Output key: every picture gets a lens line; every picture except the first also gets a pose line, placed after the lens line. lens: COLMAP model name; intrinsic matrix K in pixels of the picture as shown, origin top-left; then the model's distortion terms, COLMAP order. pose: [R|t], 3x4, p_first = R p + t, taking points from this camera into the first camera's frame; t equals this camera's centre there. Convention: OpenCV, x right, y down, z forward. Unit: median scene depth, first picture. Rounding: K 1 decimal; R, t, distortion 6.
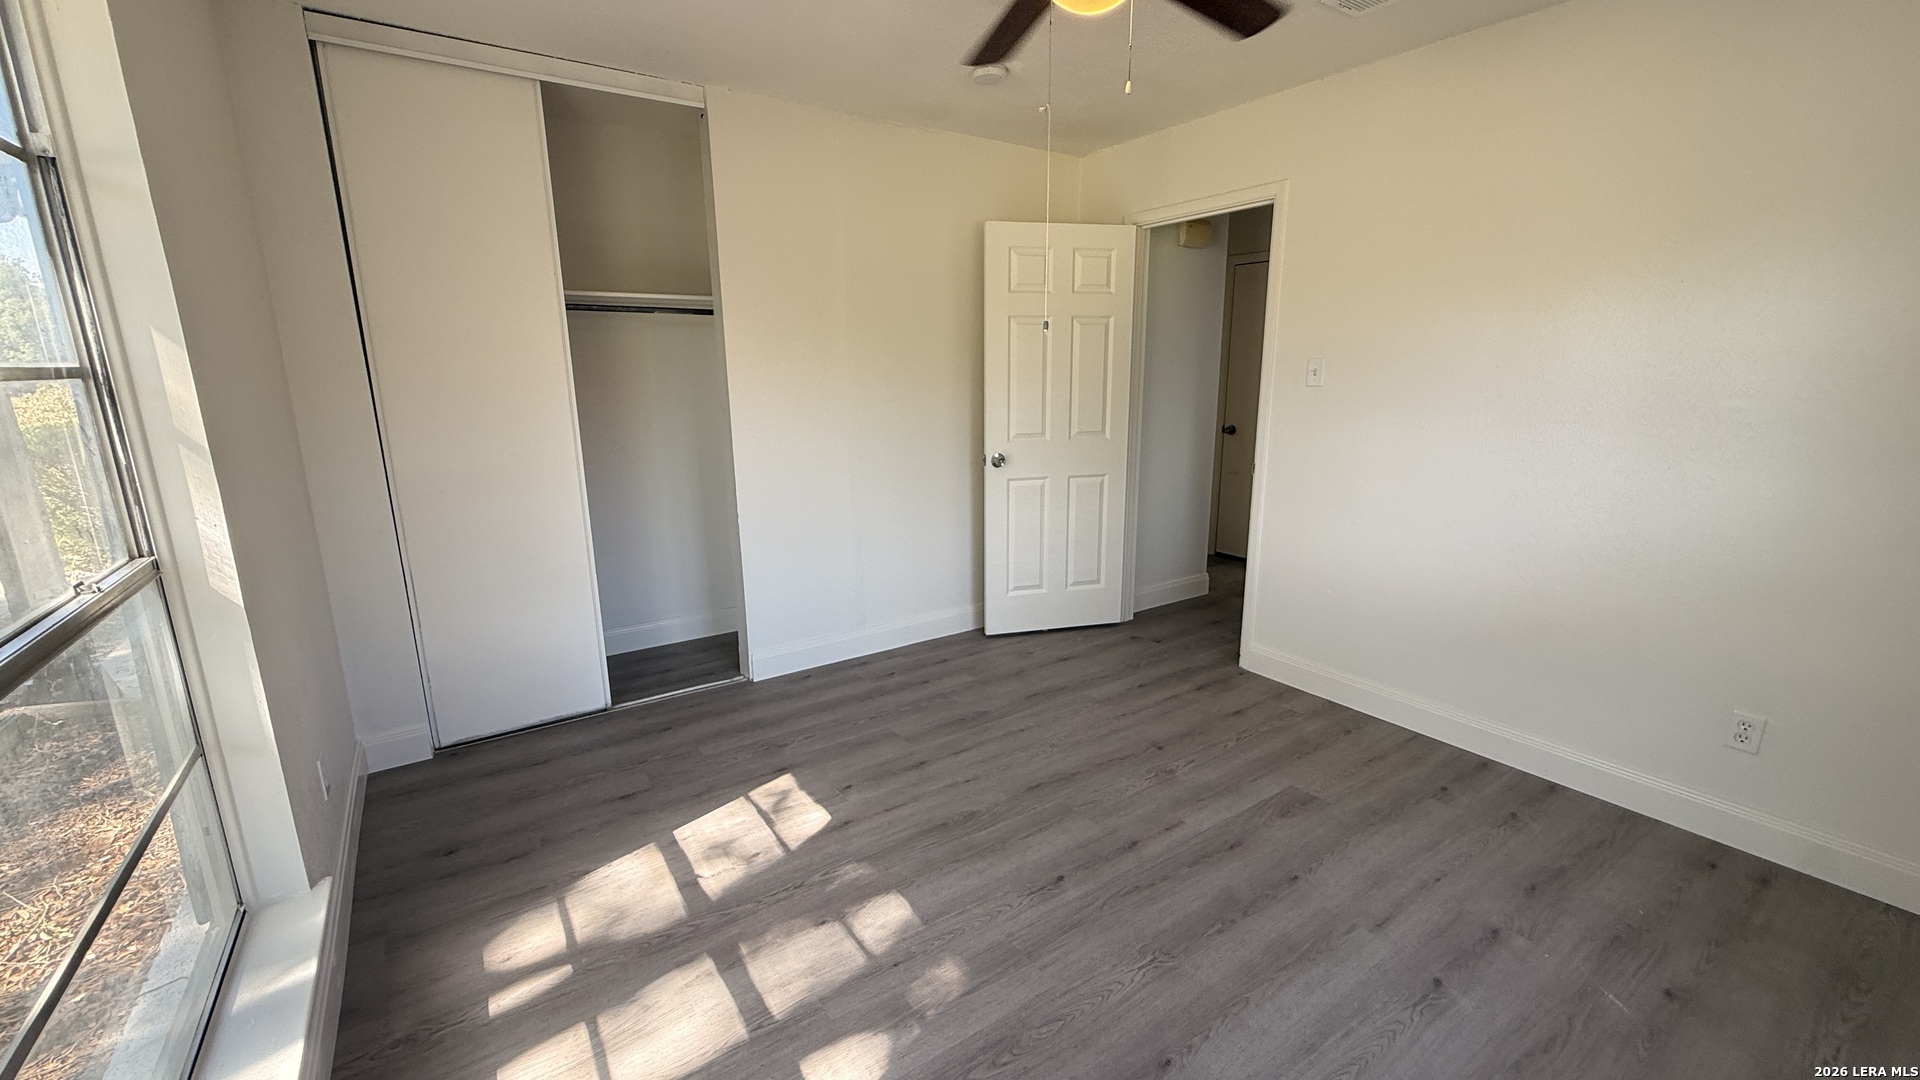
lens RADIAL K [[769.0, 0, 957.3], [0, 769.0, 543.1], [0, 0, 1]] dist [0.000220, 0.000608]
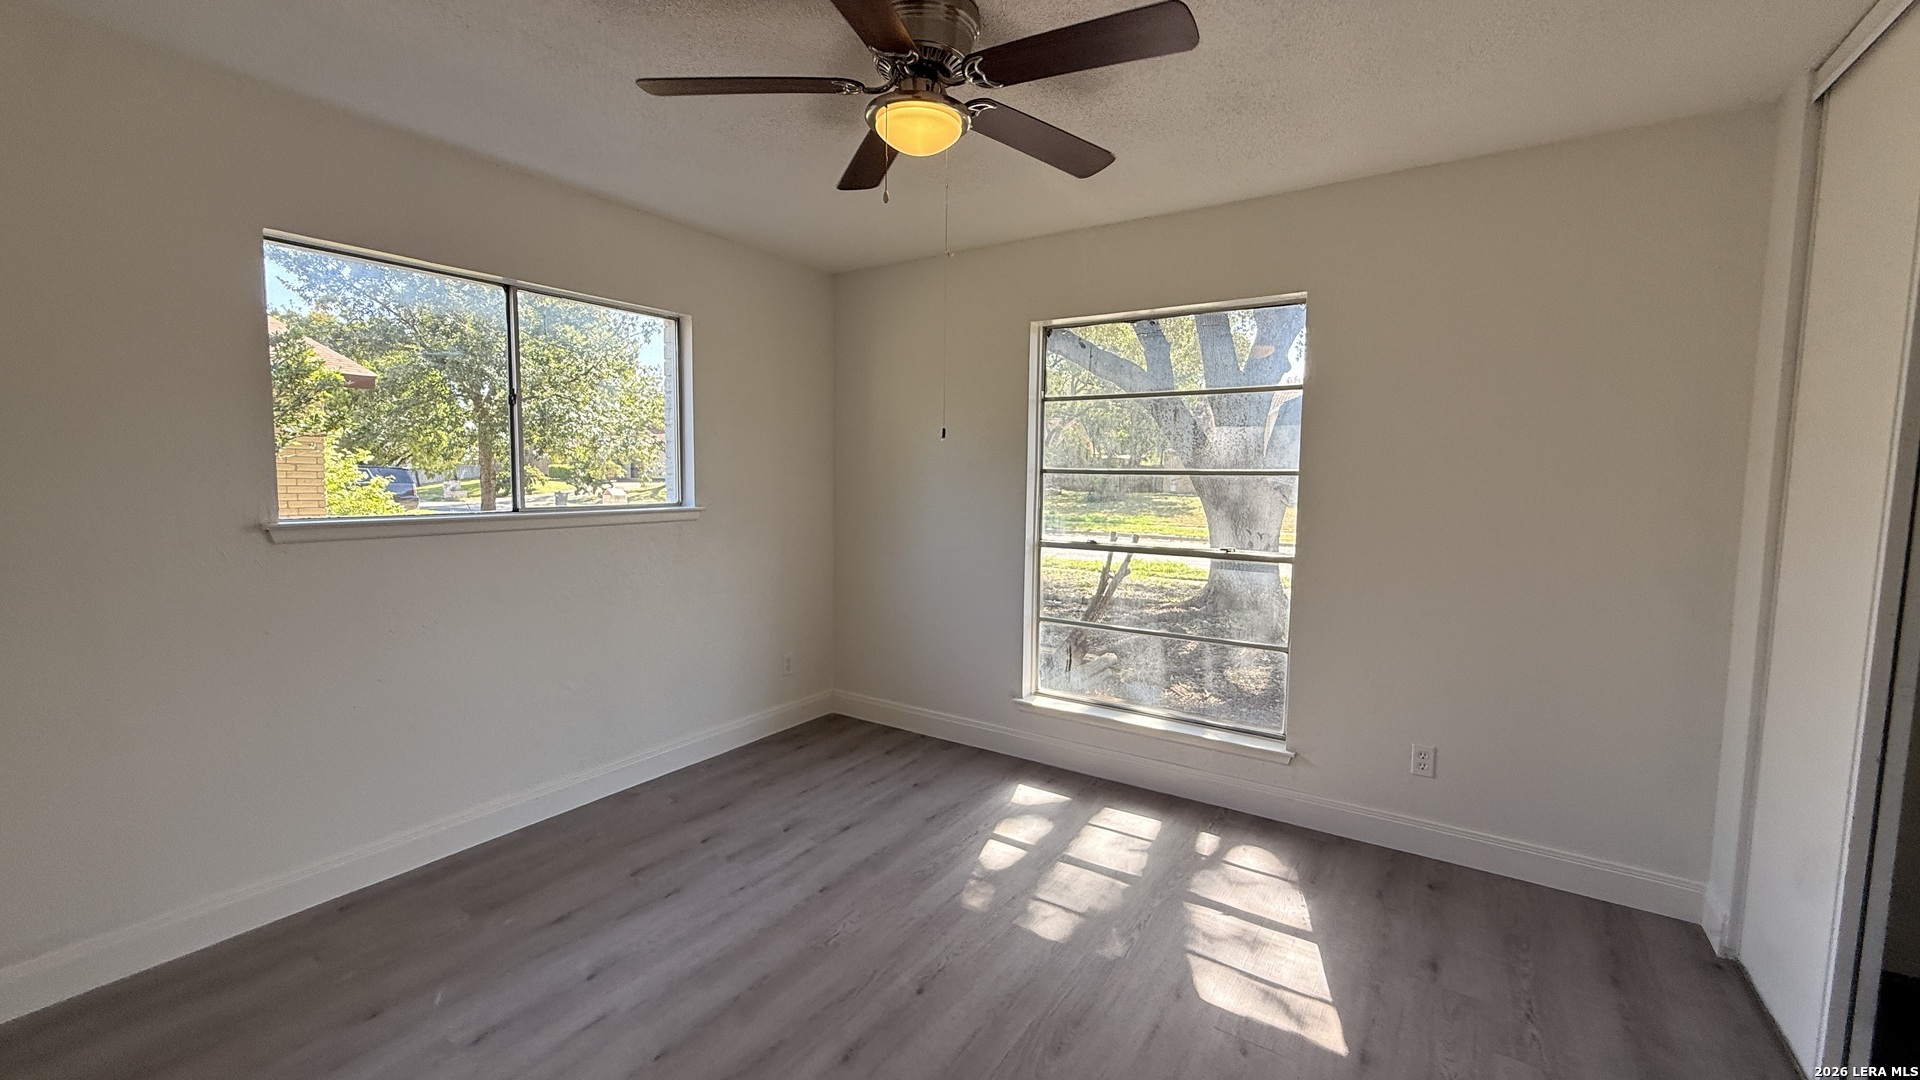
lens RADIAL K [[769.0, 0, 956.7], [0, 769.0, 537.3], [0, 0, 1]] dist [0.000220, 0.000608]
pose [[-0.928377, 0.029653, -0.370454, 0.454594], [-0.087196, 0.951606, 0.294689, -0.411801], [0.361265, 0.305885, -0.880864, 1.780176]]
